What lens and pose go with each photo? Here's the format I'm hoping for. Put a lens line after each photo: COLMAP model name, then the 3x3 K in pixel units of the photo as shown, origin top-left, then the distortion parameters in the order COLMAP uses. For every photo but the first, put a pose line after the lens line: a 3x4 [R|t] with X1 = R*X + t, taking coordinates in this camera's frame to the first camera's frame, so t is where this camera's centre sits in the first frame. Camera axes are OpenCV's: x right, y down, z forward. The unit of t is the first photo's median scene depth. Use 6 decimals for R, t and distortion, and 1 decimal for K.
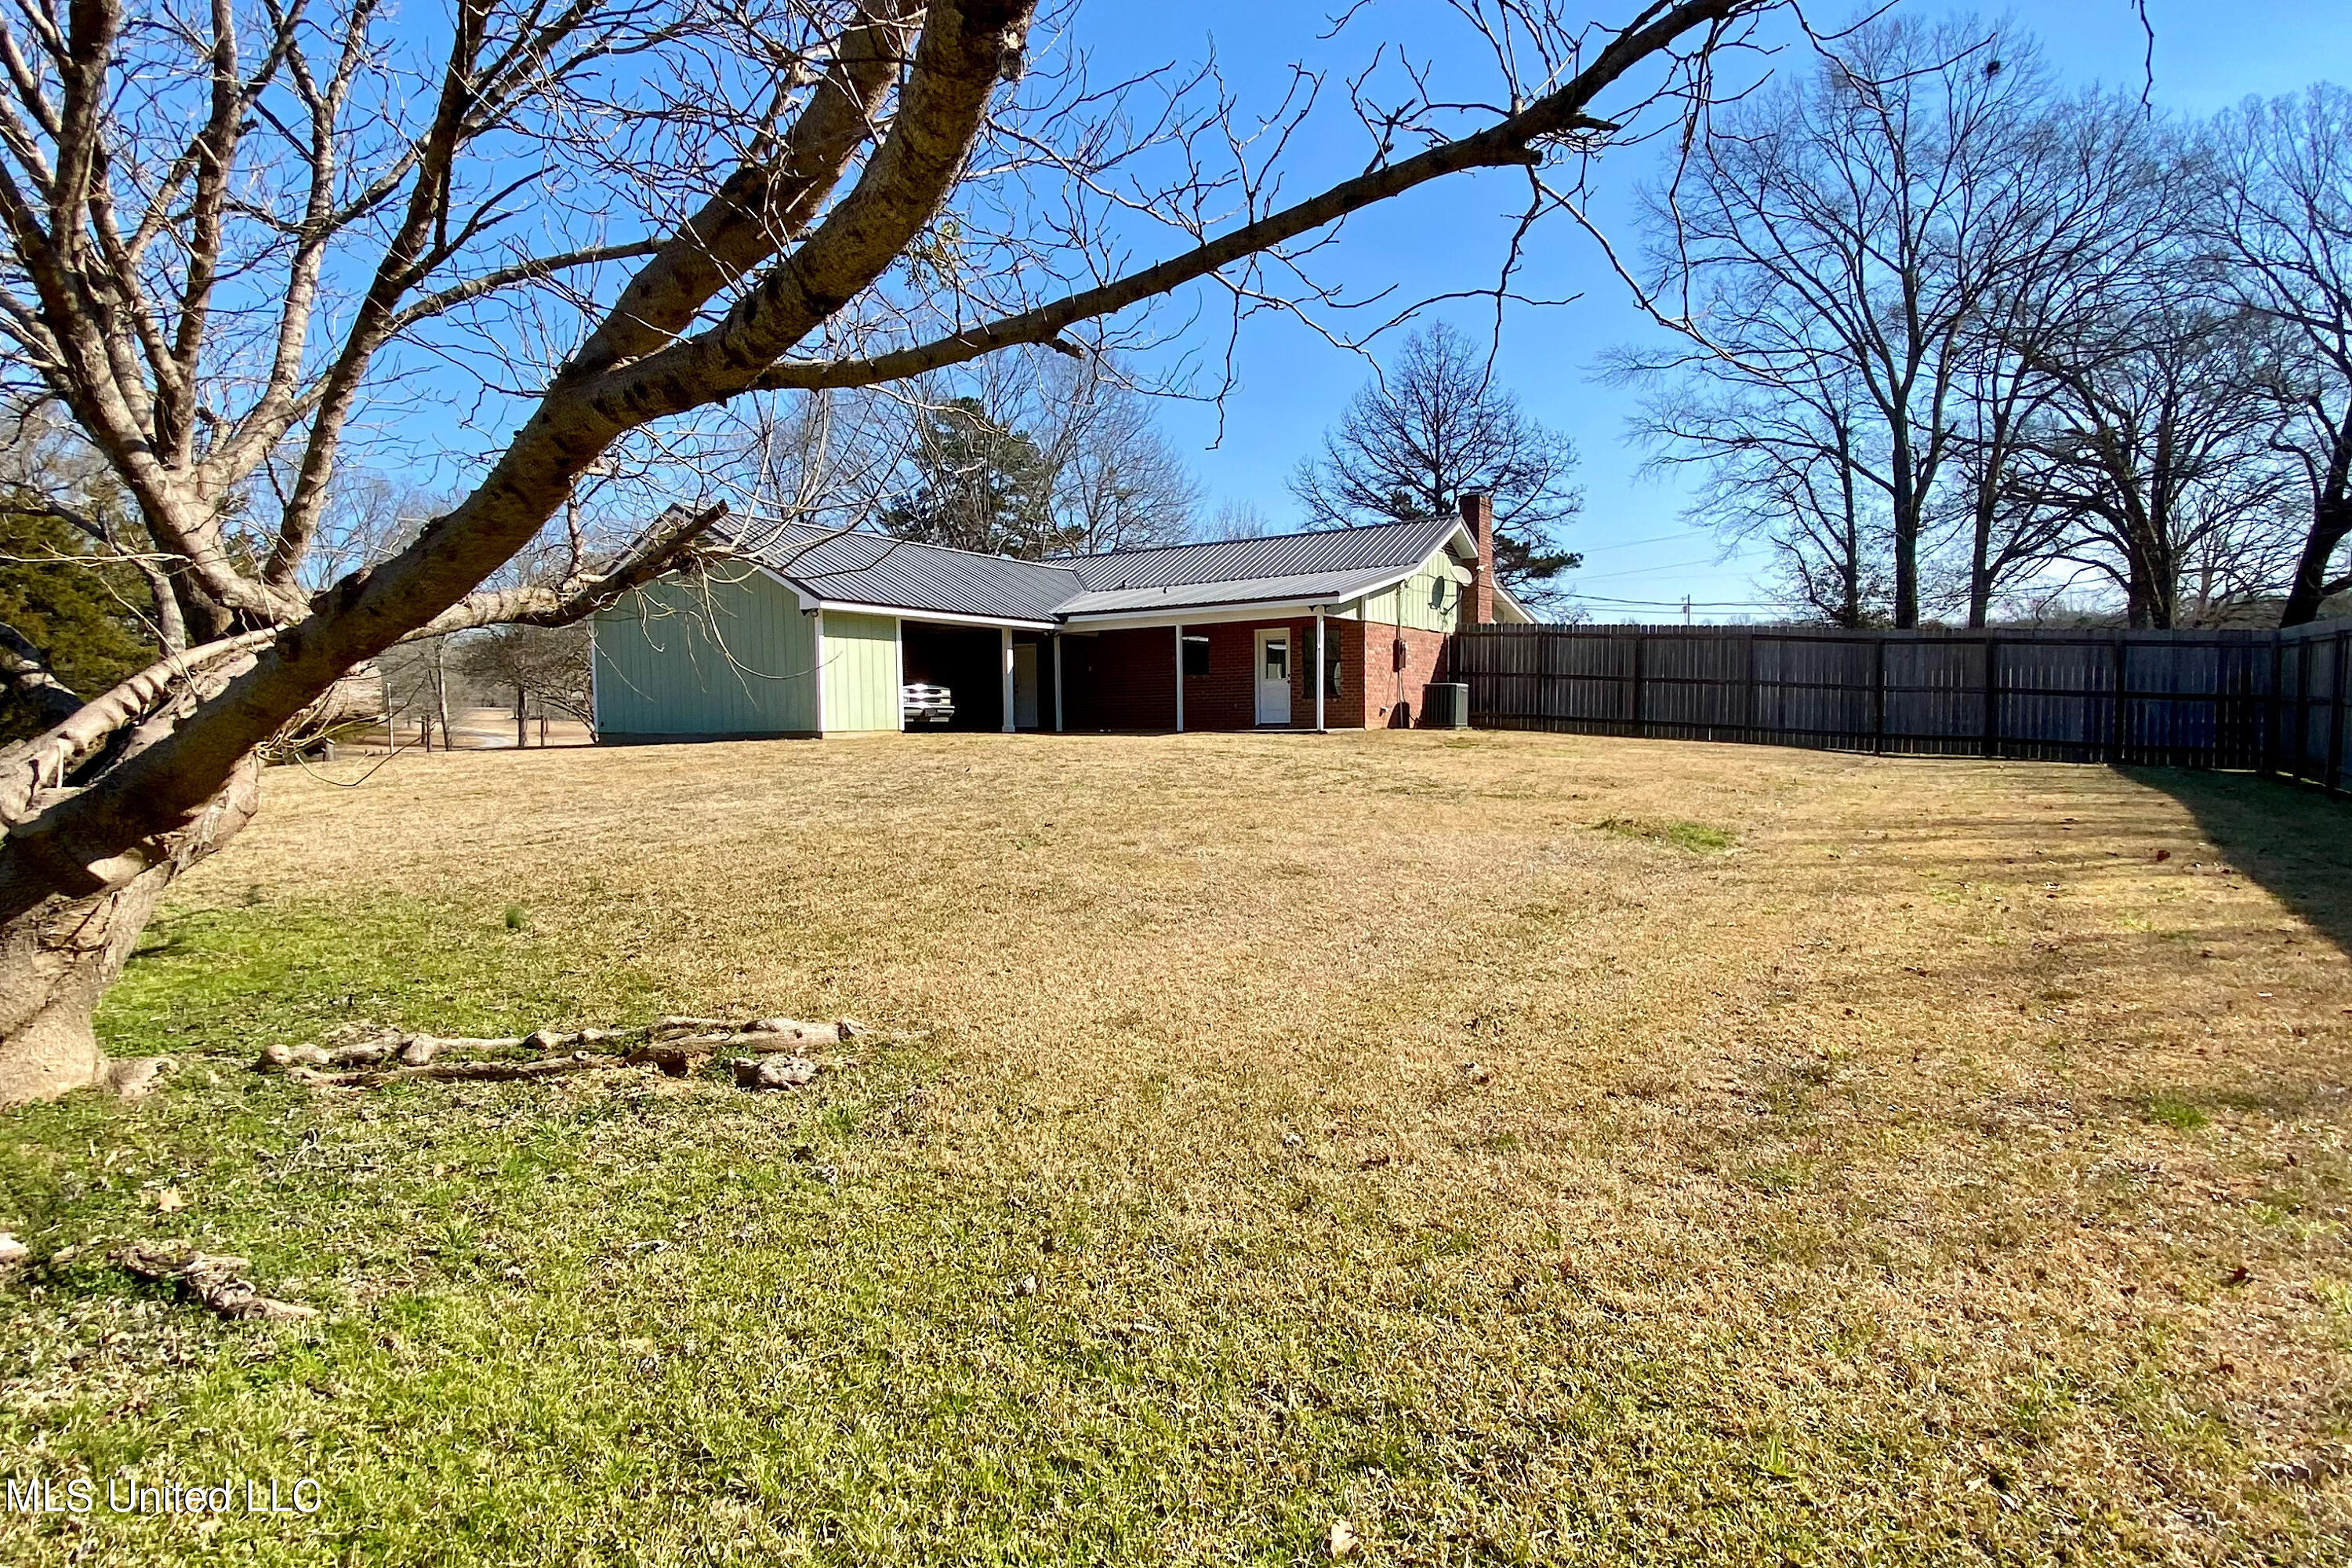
lens RADIAL K [[1257.5, 0, 1181.0], [0, 1257.5, 778.4], [0, 0, 1]] dist [0.072209, -0.076659]
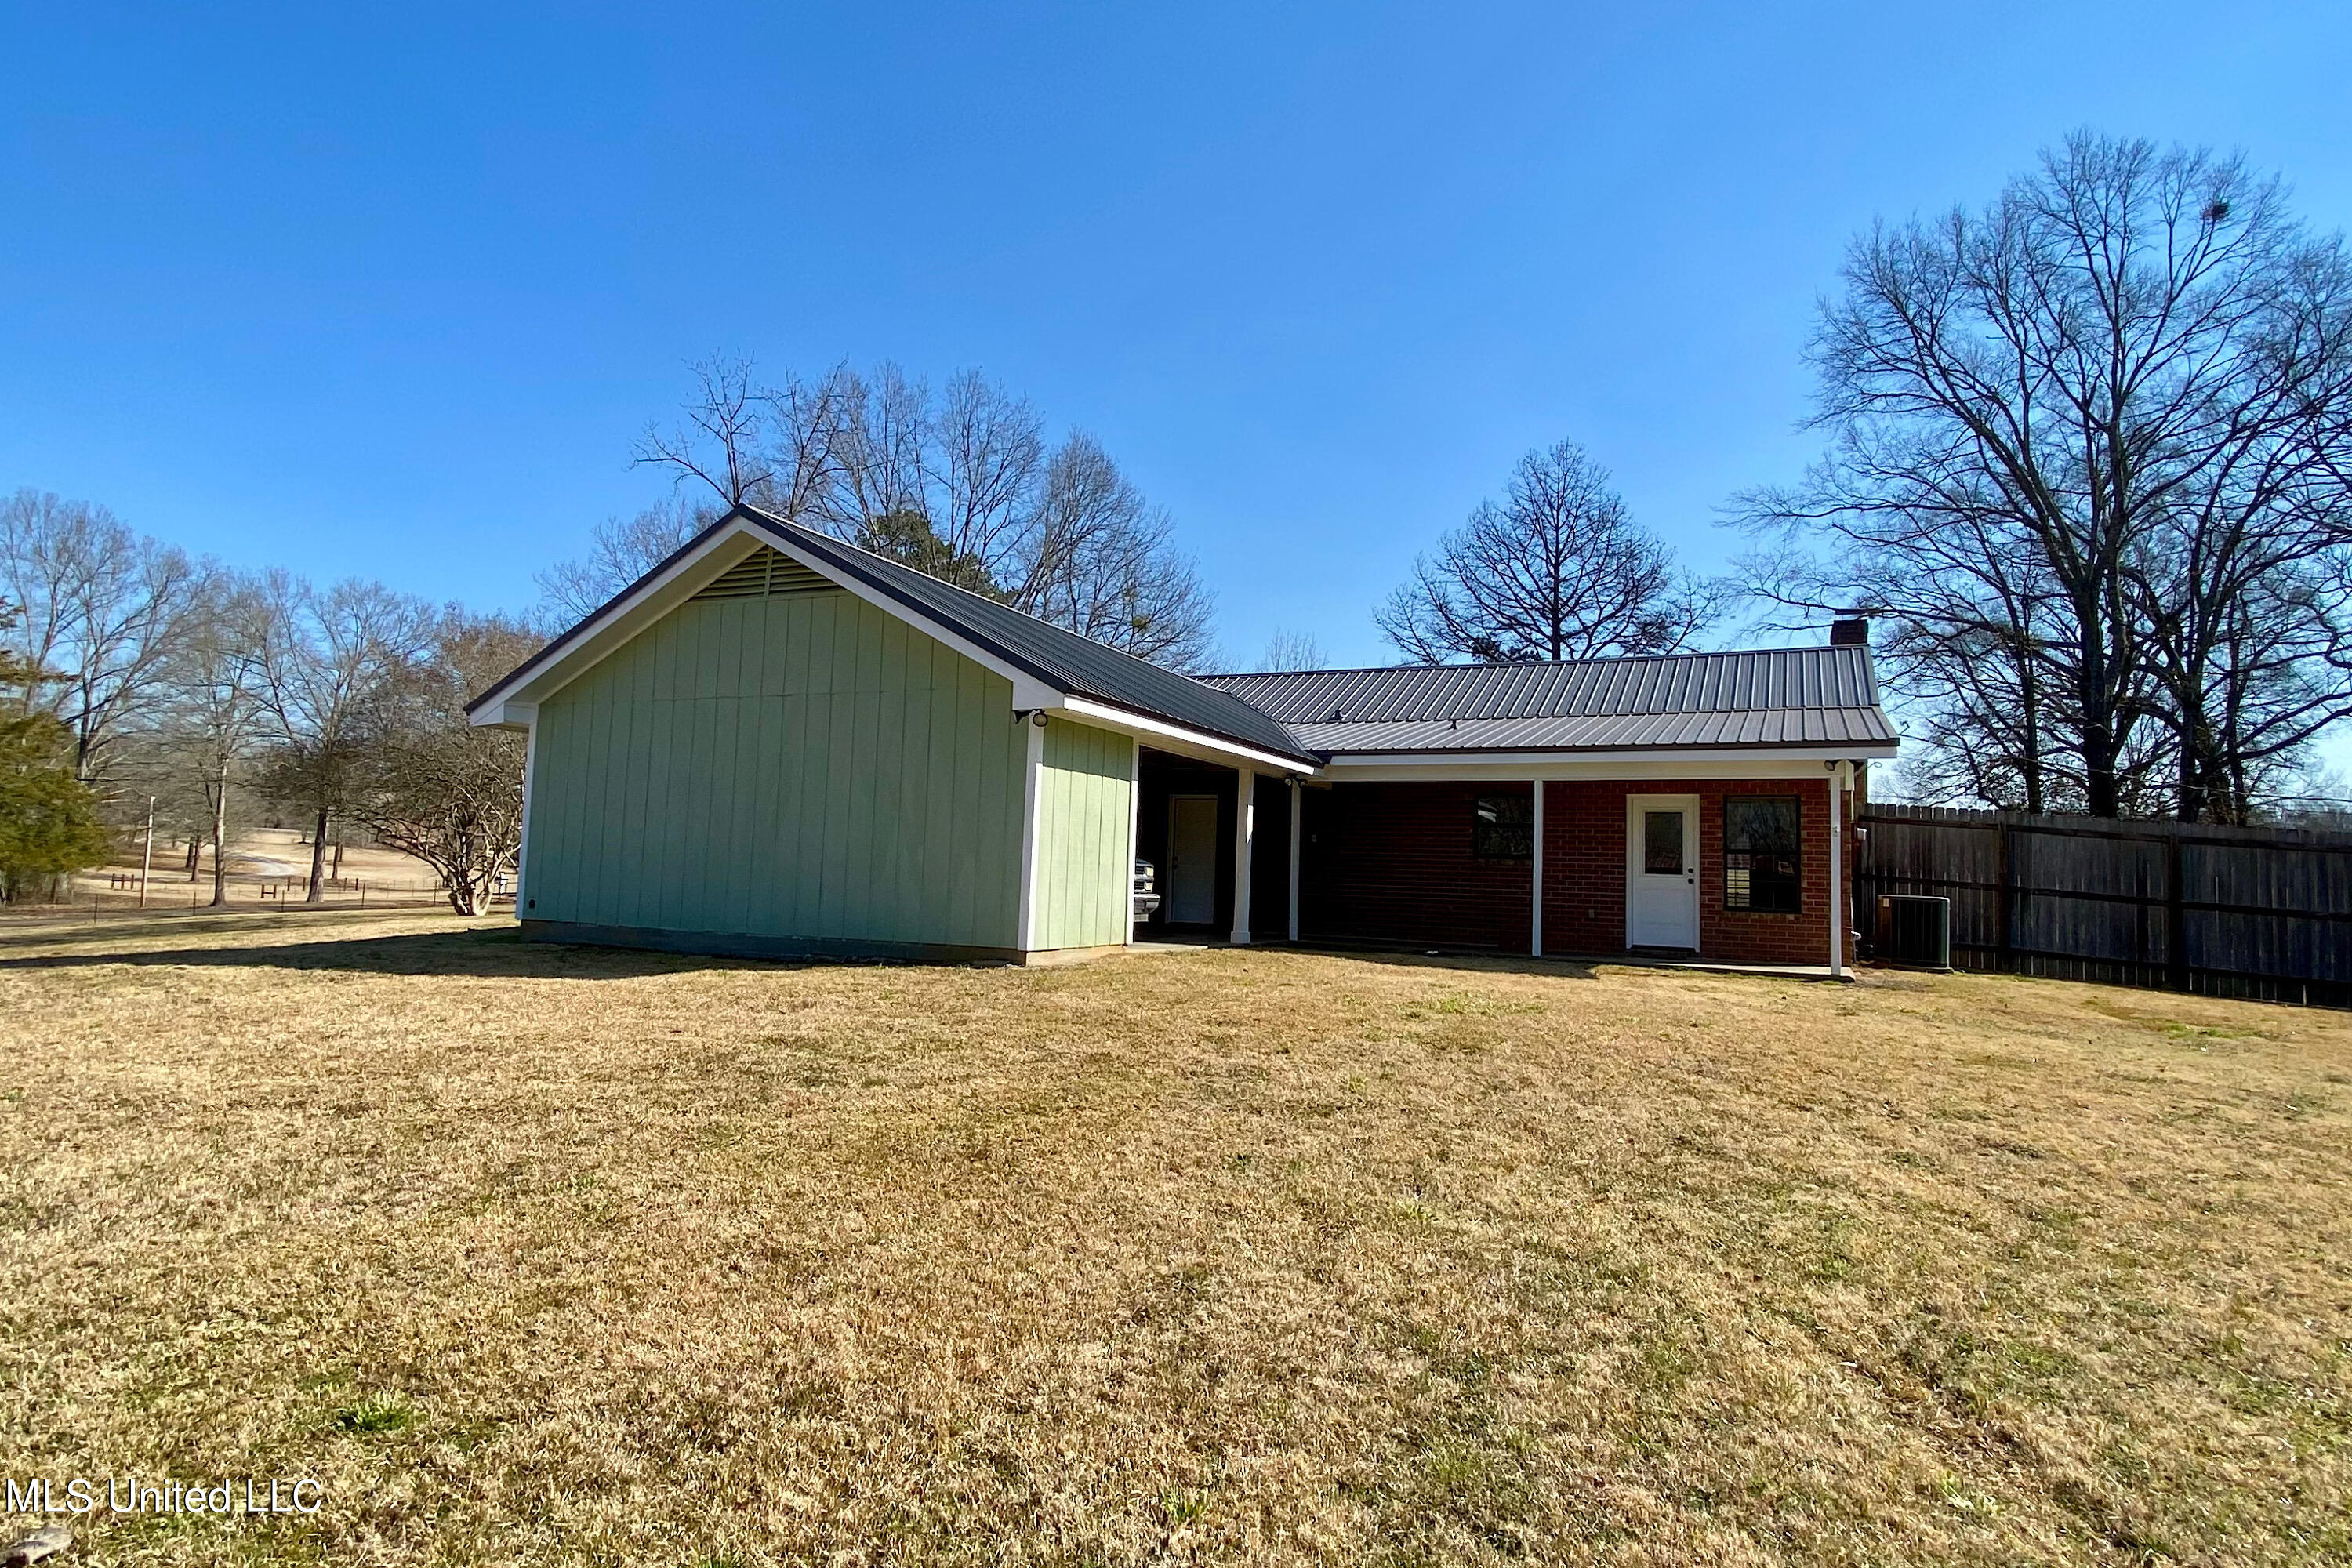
lens RADIAL K [[1257.5, 0, 1181.0], [0, 1257.5, 778.4], [0, 0, 1]] dist [0.072209, -0.076659]
pose [[0.991204, 0.057658, 0.119123, -0.238835], [-0.042374, 0.990988, -0.127072, -0.036626], [-0.125376, 0.120906, 0.984714, 0.407213]]
